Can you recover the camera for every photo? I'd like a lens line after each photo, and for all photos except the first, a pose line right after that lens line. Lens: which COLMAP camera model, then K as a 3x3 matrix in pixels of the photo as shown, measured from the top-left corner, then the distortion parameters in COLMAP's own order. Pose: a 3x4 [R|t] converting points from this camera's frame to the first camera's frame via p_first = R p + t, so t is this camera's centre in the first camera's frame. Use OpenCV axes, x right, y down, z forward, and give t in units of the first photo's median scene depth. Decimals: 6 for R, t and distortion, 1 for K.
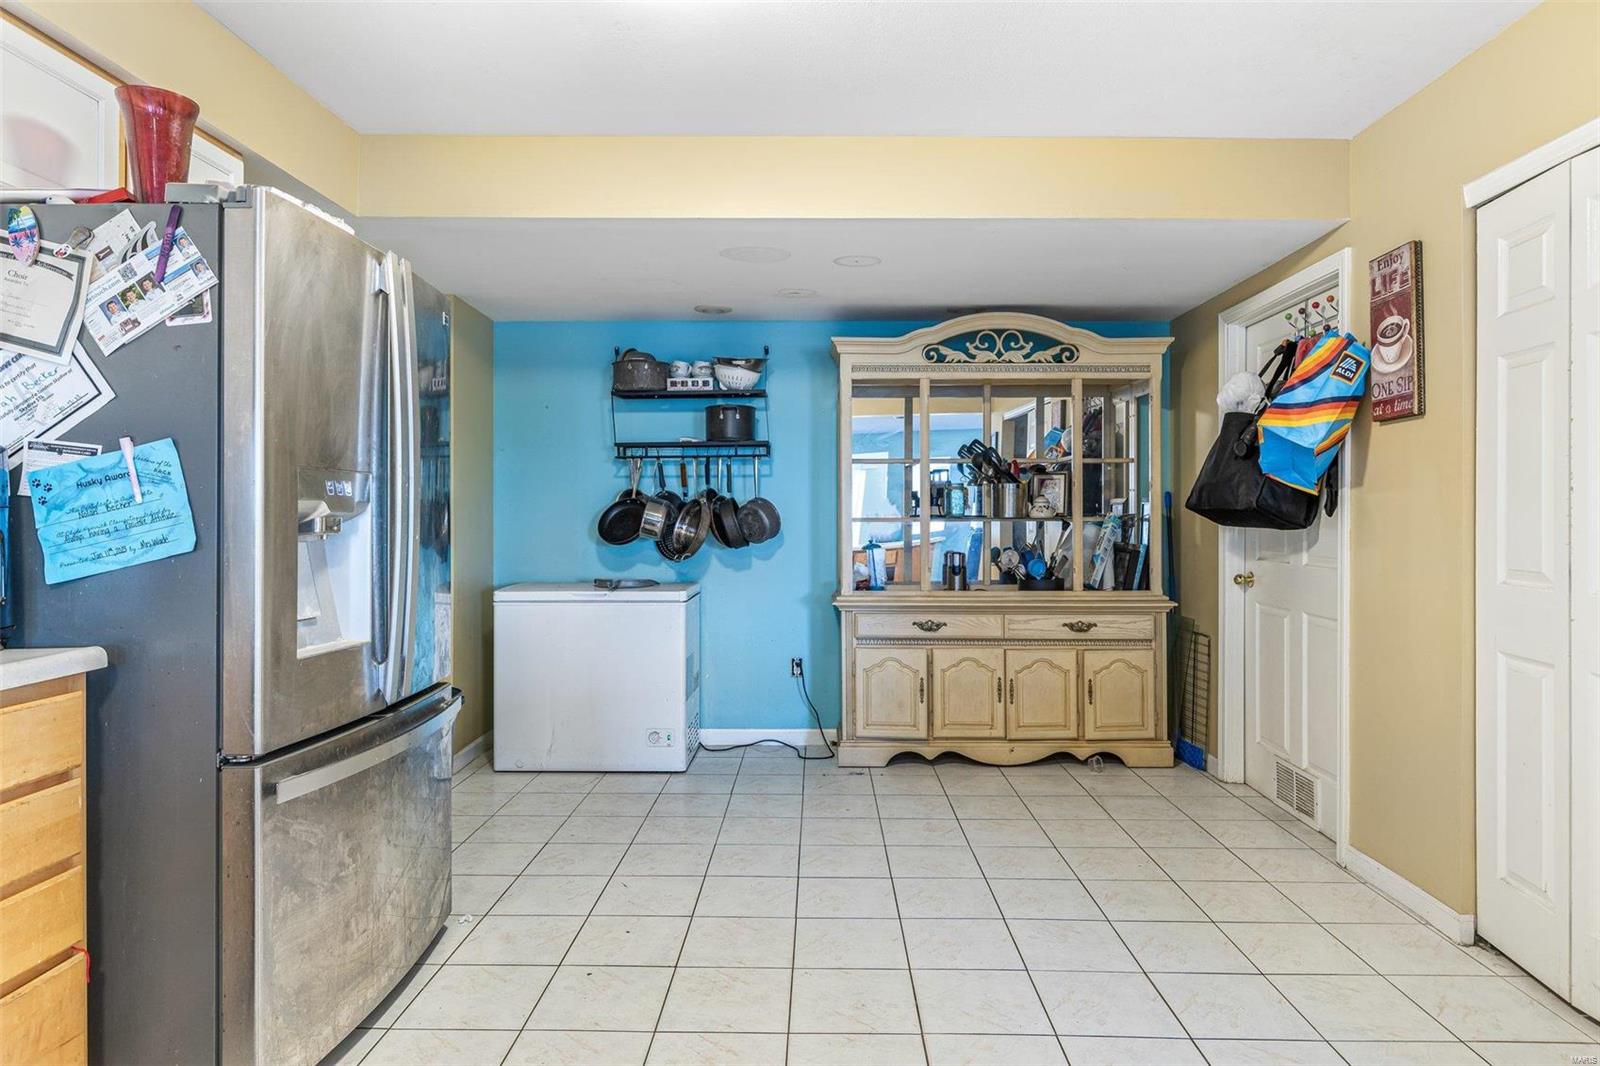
lens RADIAL K [[923.7, 0, 801.8], [0, 923.7, 513.9], [0, 0, 1]] dist [0.001916, 0.000791]
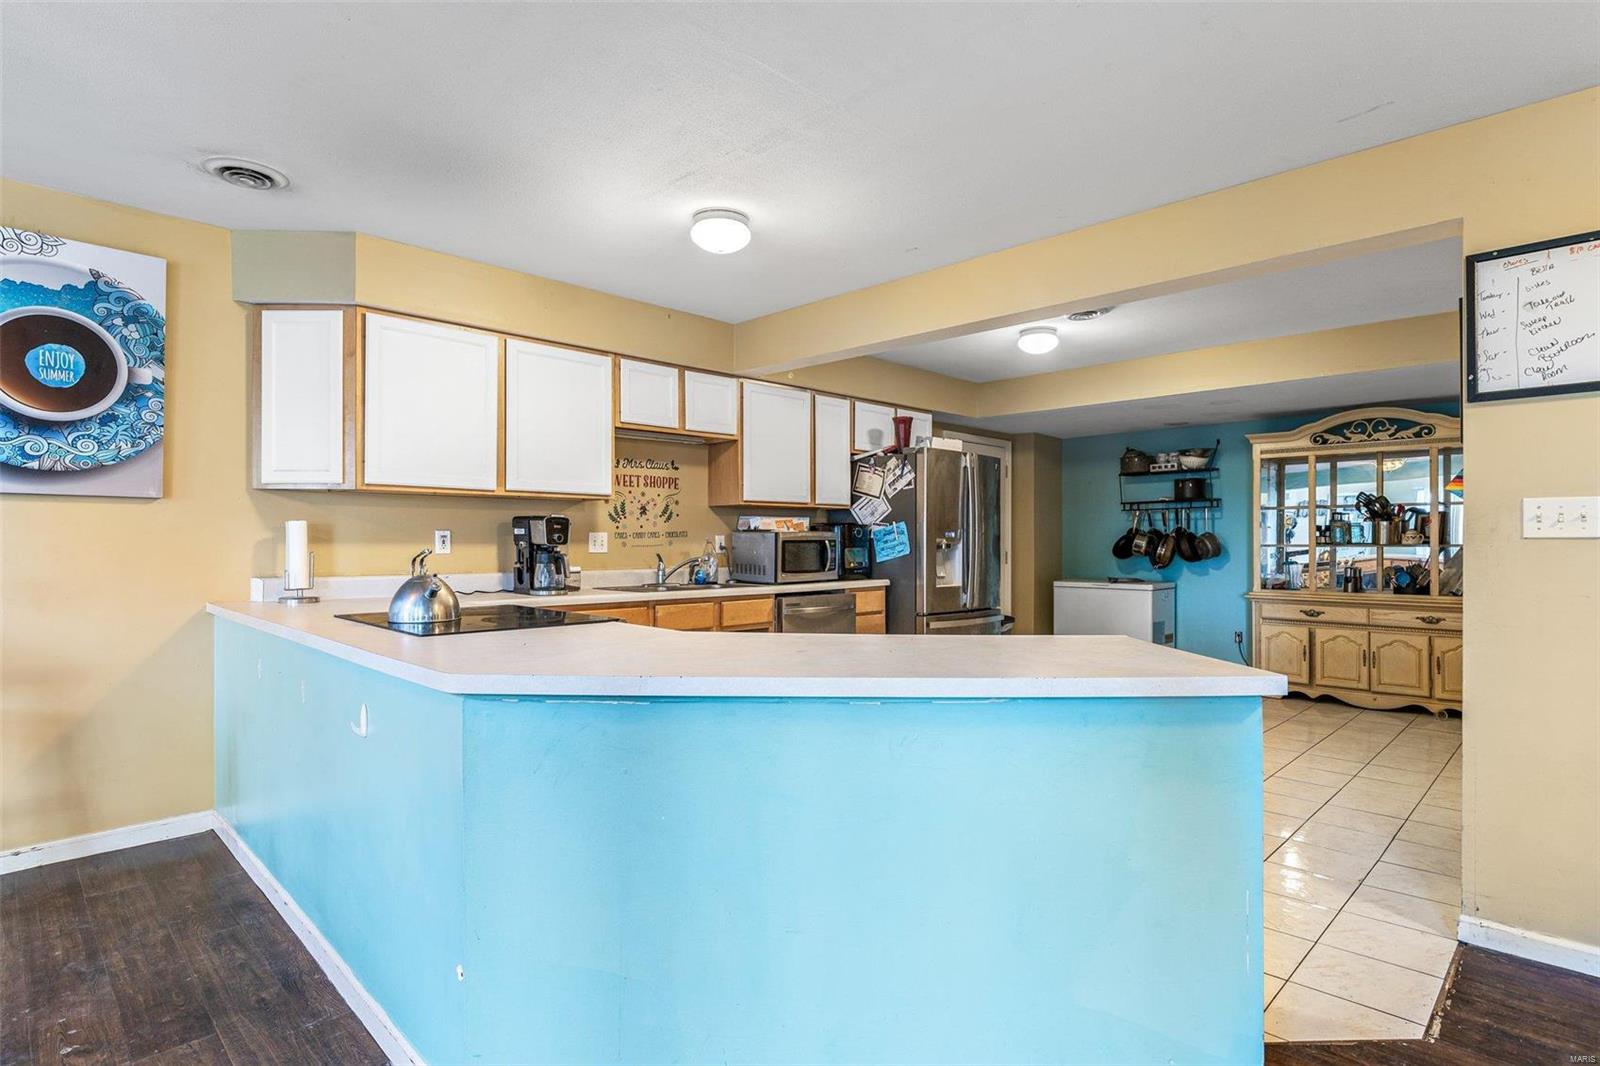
lens RADIAL K [[811.6, 0, 830.7], [0, 811.6, 535.4], [0, 0, 1]] dist [-0.000154, -0.000029]
pose [[0.736139, -0.005056, -0.676811, 0.464635], [0.001648, 0.999983, -0.005678, -0.004533], [0.676828, 0.003065, 0.736135, -0.565205]]
